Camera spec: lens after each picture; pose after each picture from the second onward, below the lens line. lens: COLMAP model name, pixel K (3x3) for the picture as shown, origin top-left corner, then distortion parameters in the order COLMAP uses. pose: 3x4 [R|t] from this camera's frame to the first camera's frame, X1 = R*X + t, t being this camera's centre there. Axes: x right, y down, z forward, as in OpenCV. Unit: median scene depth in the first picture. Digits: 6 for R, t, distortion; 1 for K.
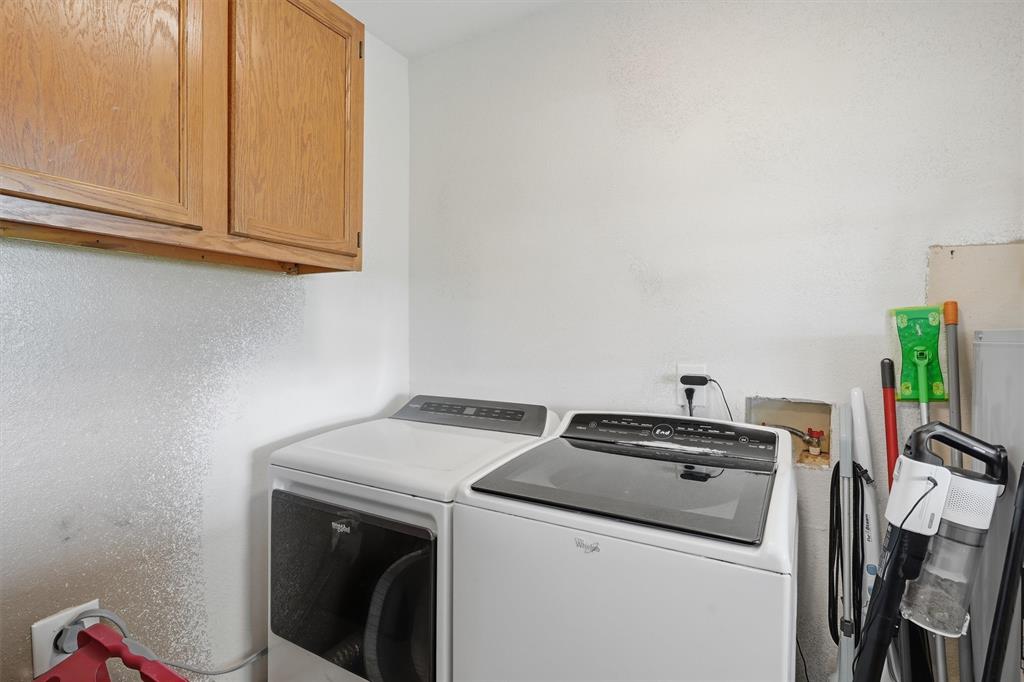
lens RADIAL K [[498.3, 0, 512.5], [0, 498.3, 342.3], [0, 0, 1]] dist [-0.005602, 0.001930]
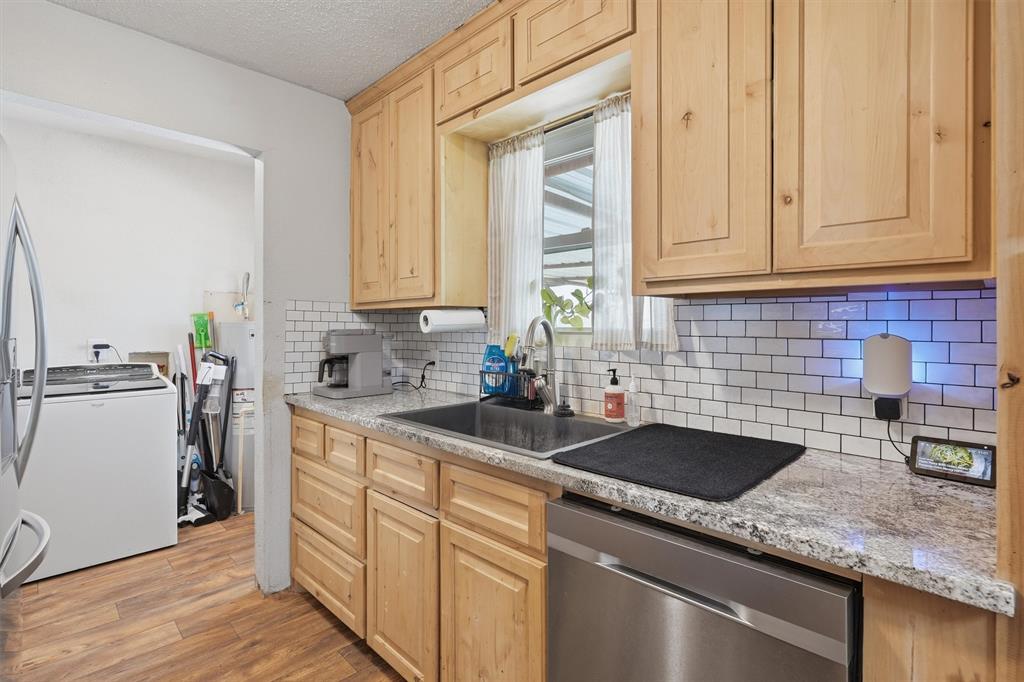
lens RADIAL K [[498.3, 0, 506.9], [0, 498.3, 332.1], [0, 0, 1]] dist [-0.005602, 0.001930]
pose [[0.286075, -0.013538, 0.958111, -1.315359], [0.024467, 0.999677, 0.006820, 0.054089], [-0.957895, 0.021491, 0.286314, -1.383277]]
